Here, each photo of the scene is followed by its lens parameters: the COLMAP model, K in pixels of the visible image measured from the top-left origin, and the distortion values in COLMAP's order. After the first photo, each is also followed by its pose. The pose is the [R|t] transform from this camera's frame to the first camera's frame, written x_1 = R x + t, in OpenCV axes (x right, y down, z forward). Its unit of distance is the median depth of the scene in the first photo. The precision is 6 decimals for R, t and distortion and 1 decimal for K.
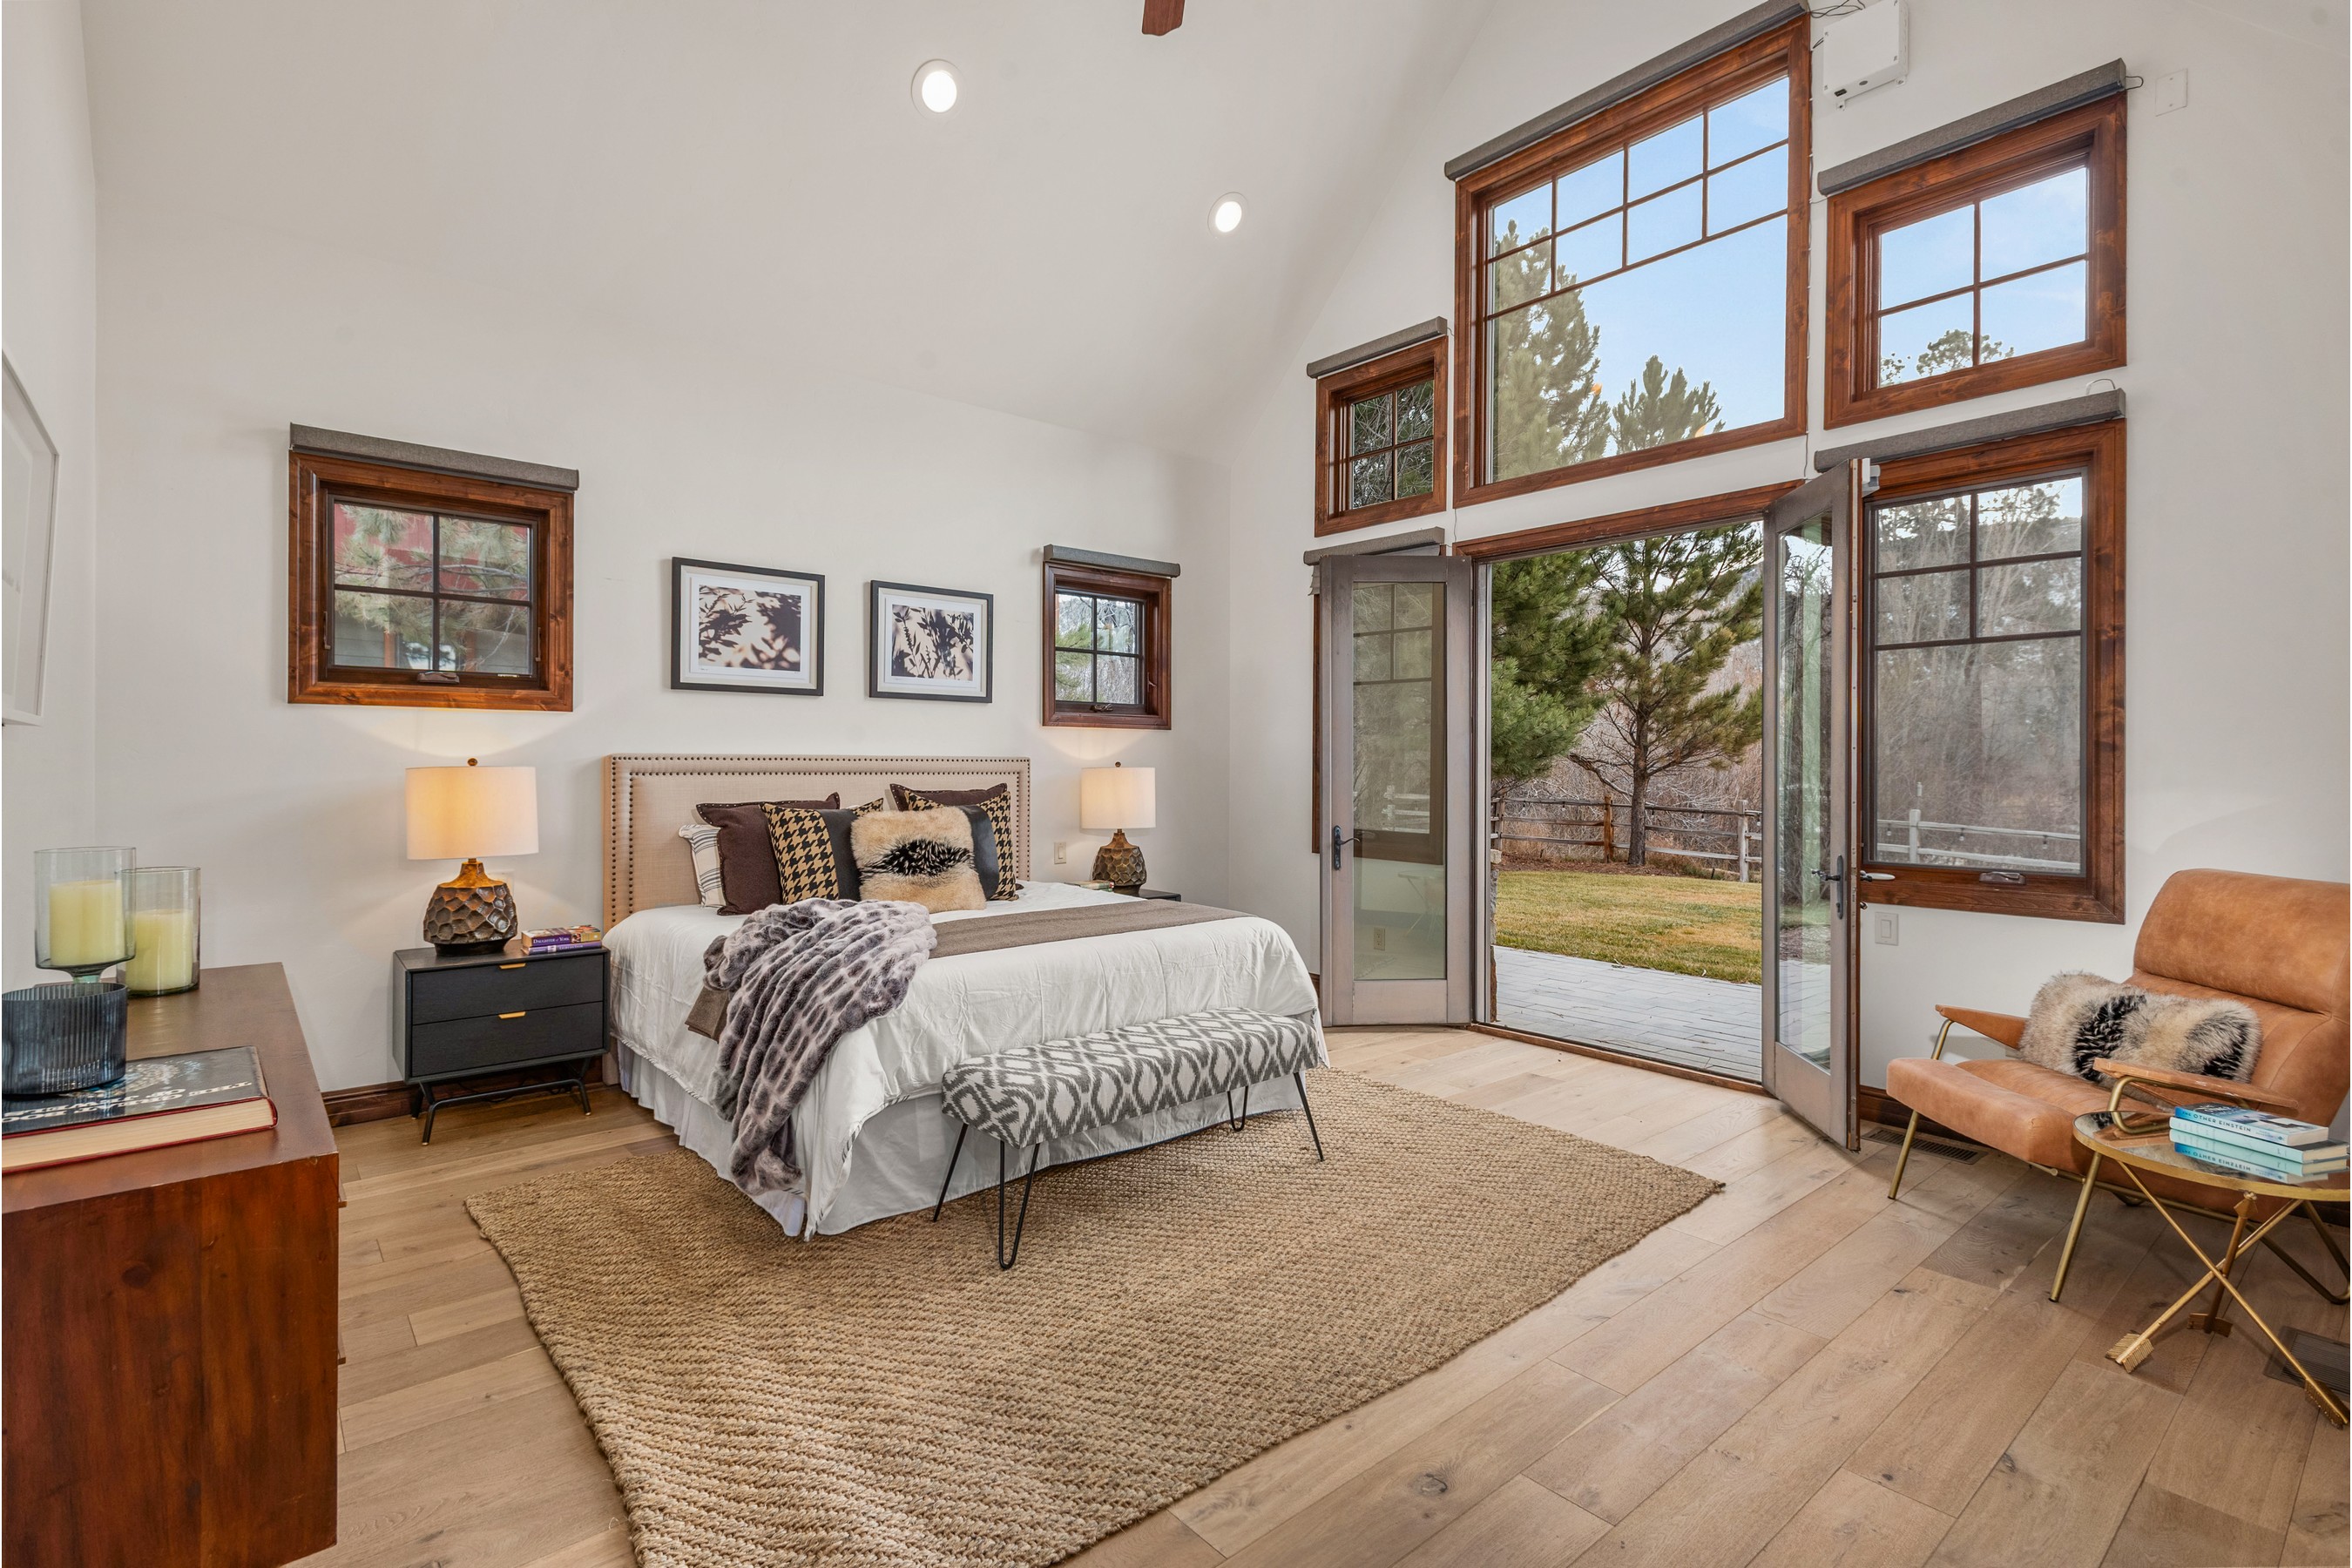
lens RADIAL K [[1098.4, 0, 1177.1], [0, 1098.4, 765.1], [0, 0, 1]] dist [0.013813, -0.000341]
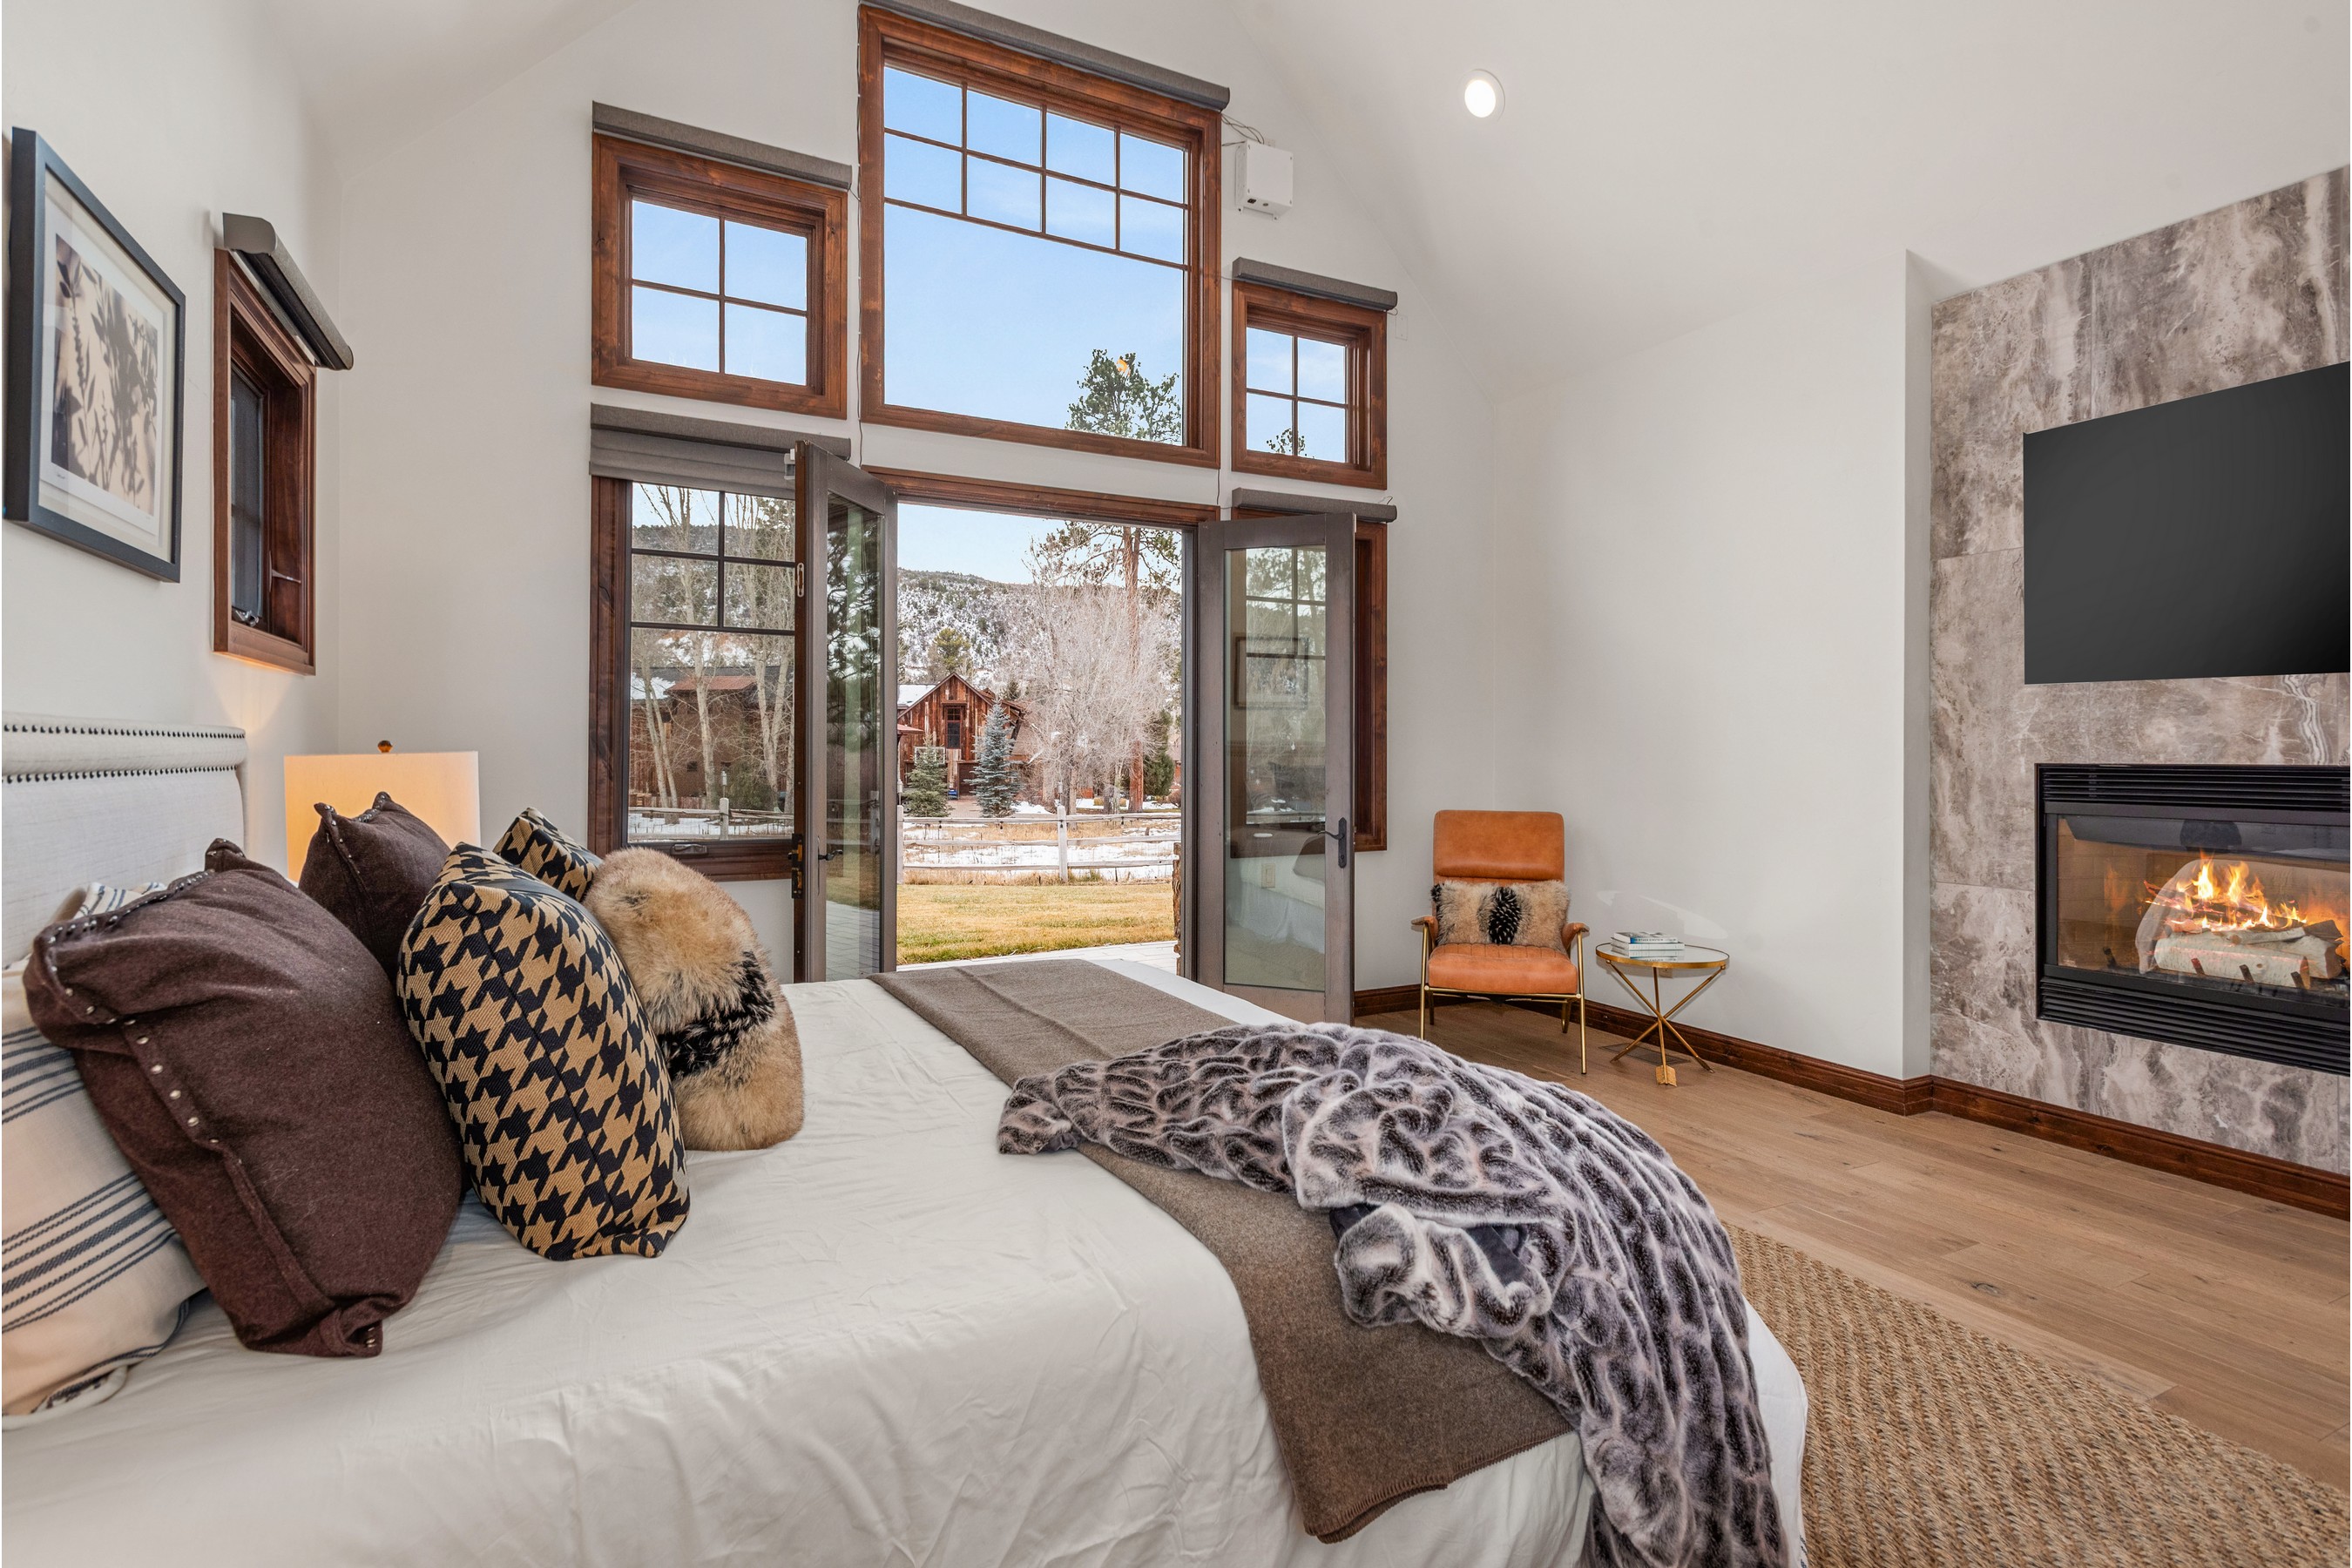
lens RADIAL K [[1155.3, 0, 1185.9], [0, 1155.3, 745.6], [0, 0, 1]] dist [0.020216, 0.000142]
pose [[0.220352, 0.003351, 0.975415, -0.614985], [-0.003391, 0.999991, -0.002670, -0.000852], [-0.975414, -0.002719, 0.220362, 0.723686]]
